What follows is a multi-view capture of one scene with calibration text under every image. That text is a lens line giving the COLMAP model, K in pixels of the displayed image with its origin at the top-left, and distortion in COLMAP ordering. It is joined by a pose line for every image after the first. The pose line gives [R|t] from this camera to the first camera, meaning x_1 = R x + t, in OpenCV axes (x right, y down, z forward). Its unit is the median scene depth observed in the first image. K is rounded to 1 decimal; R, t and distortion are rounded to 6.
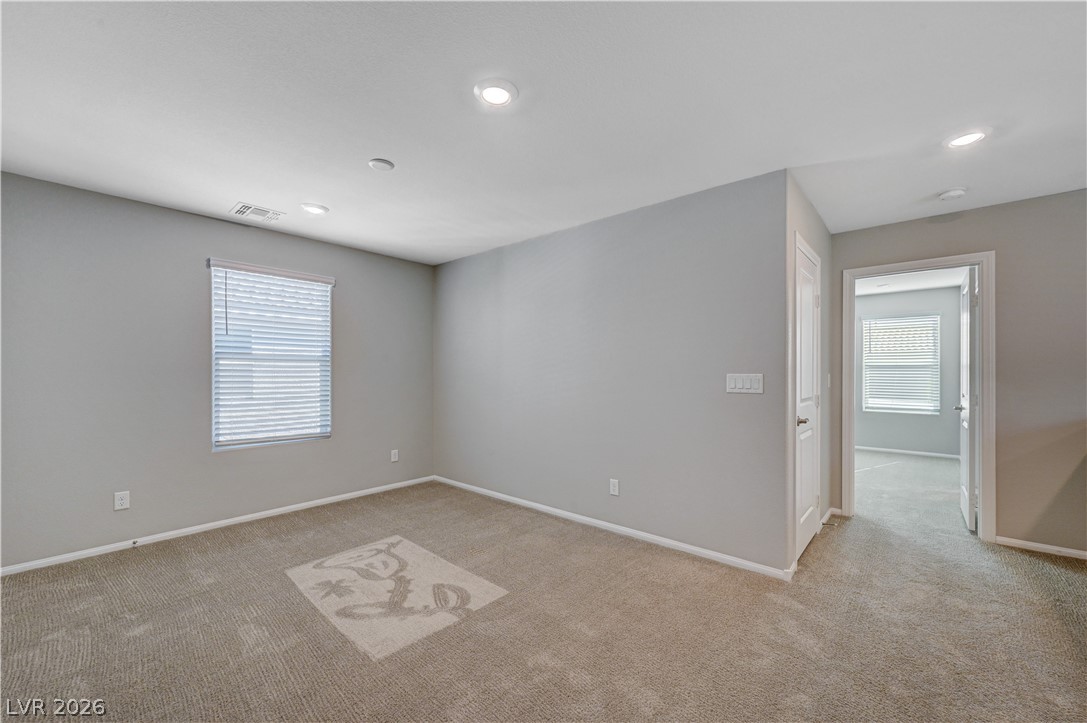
lens RADIAL K [[431.3, 0, 535.5], [0, 431.3, 371.1], [0, 0, 1]] dist [-0.001314, 0.001819]
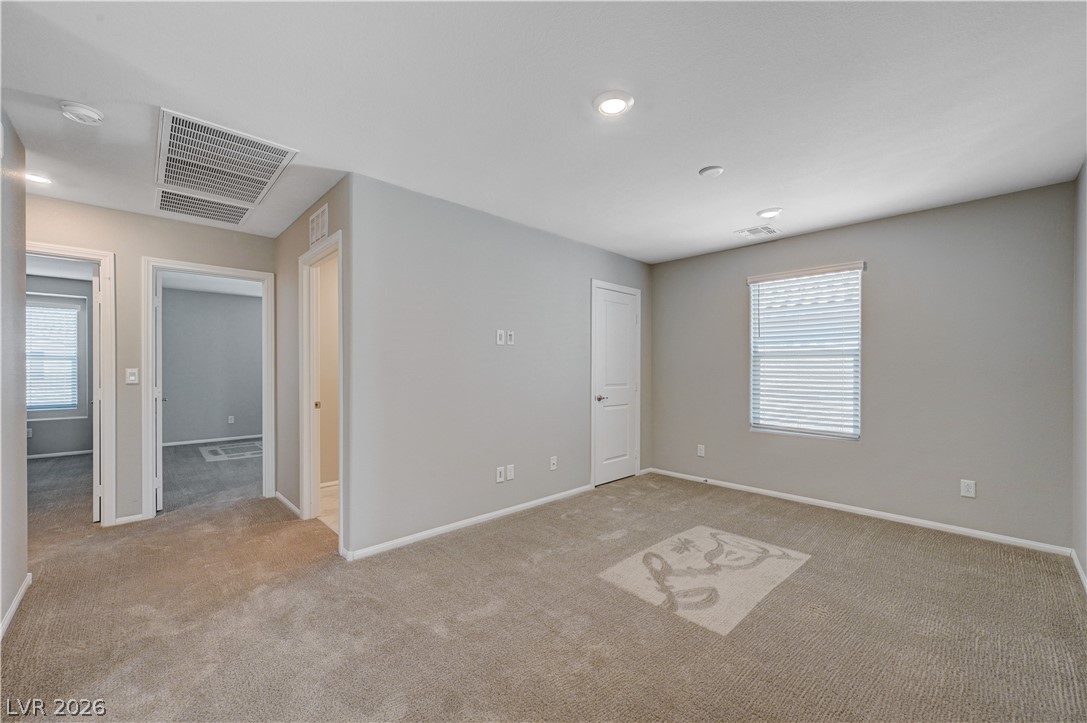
lens RADIAL K [[431.3, 0, 556.5], [0, 431.3, 368.6], [0, 0, 1]] dist [-0.001314, 0.001819]
pose [[-0.071373, 0.000832, -0.997449, 0.622379], [0.002870, 0.999996, 0.000629, 0.003005], [0.997446, -0.002818, -0.071375, 0.593822]]
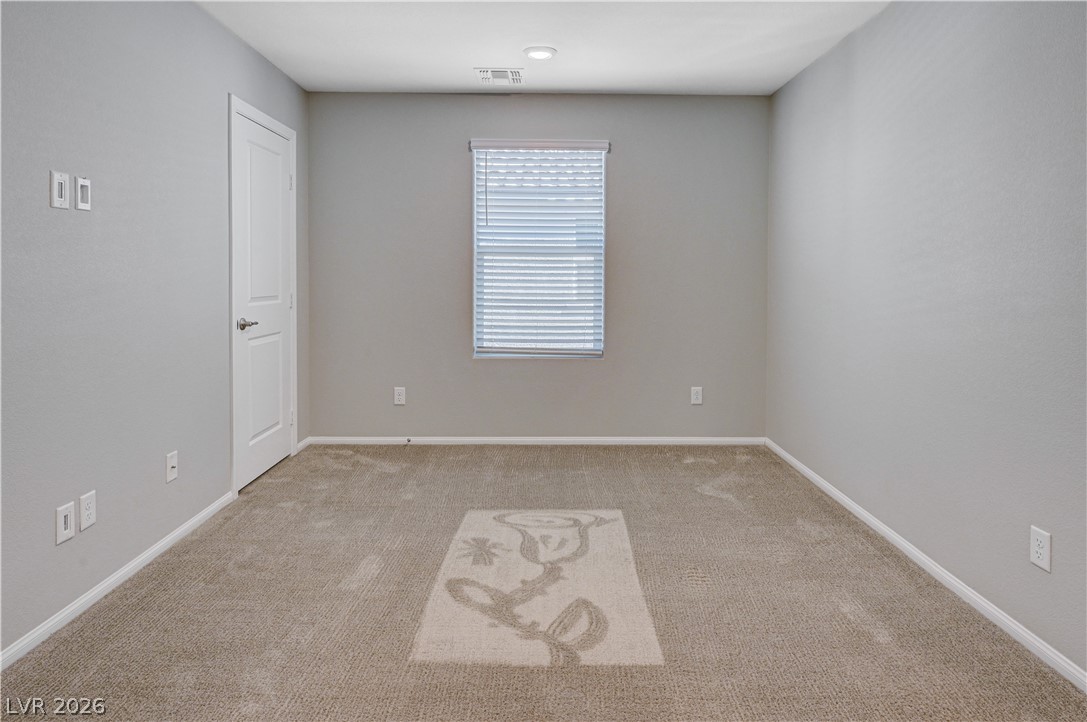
lens RADIAL K [[617.4, 0, 546.6], [0, 617.4, 283.9], [0, 0, 1]] dist [-0.004297, 0.000222]
pose [[0.671236, 0.017869, -0.741028, 0.332462], [-0.002167, 0.999752, 0.022145, 0.006302], [0.741240, -0.013259, 0.671109, 0.292015]]
